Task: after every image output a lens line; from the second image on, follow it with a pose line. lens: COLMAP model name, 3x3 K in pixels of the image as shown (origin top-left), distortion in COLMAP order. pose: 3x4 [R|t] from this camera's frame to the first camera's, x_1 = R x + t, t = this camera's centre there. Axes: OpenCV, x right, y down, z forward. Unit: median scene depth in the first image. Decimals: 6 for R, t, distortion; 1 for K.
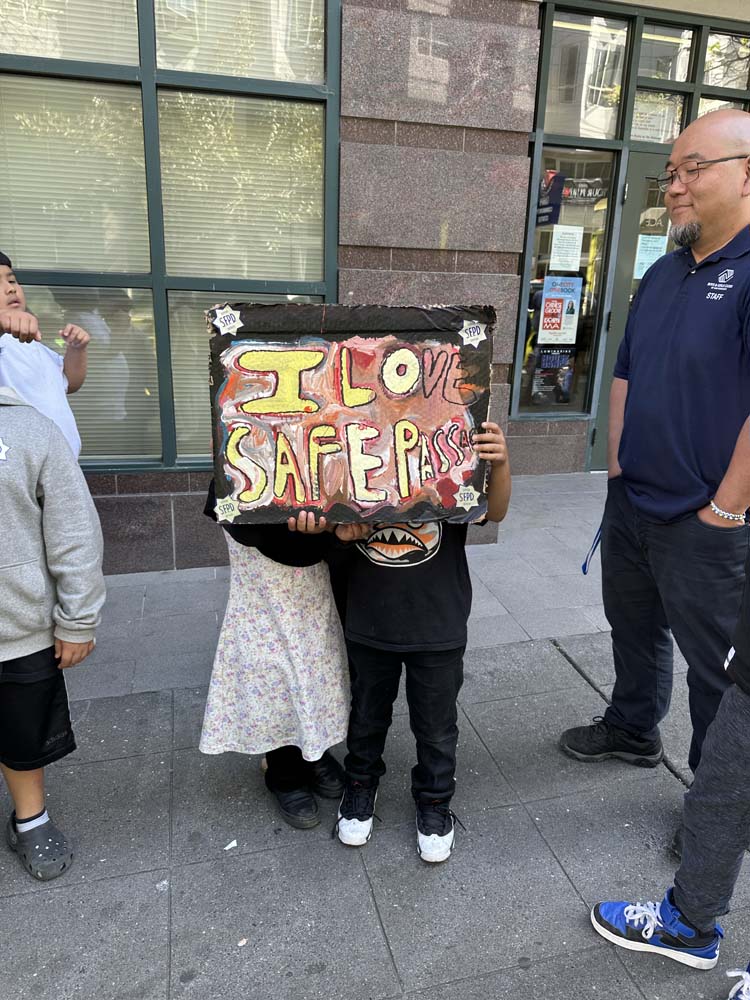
lens RADIAL K [[731.7, 0, 374.0], [0, 731.7, 502.6], [0, 0, 1]] dist [0.003491, -0.005350]
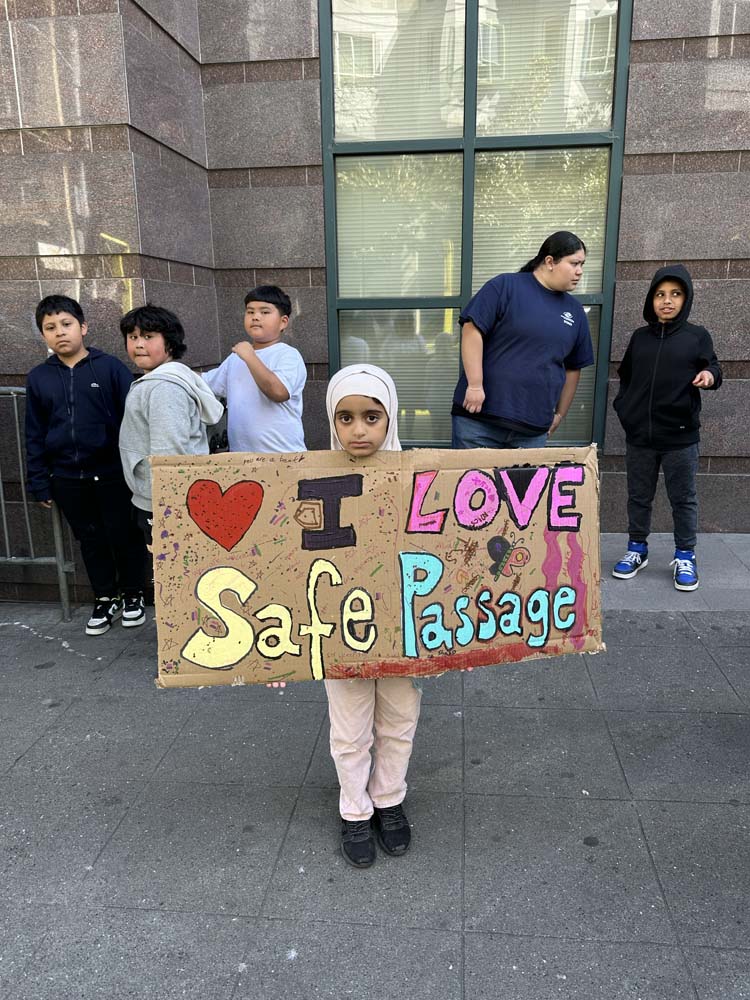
lens RADIAL K [[731.7, 0, 373.9], [0, 731.7, 498.2], [0, 0, 1]] dist [0.003491, -0.005350]
pose [[0.933138, 0.046497, -0.356498, 0.024469], [-0.061605, 0.997615, -0.031135, 0.090067], [0.354200, 0.051016, 0.933777, -0.224132]]
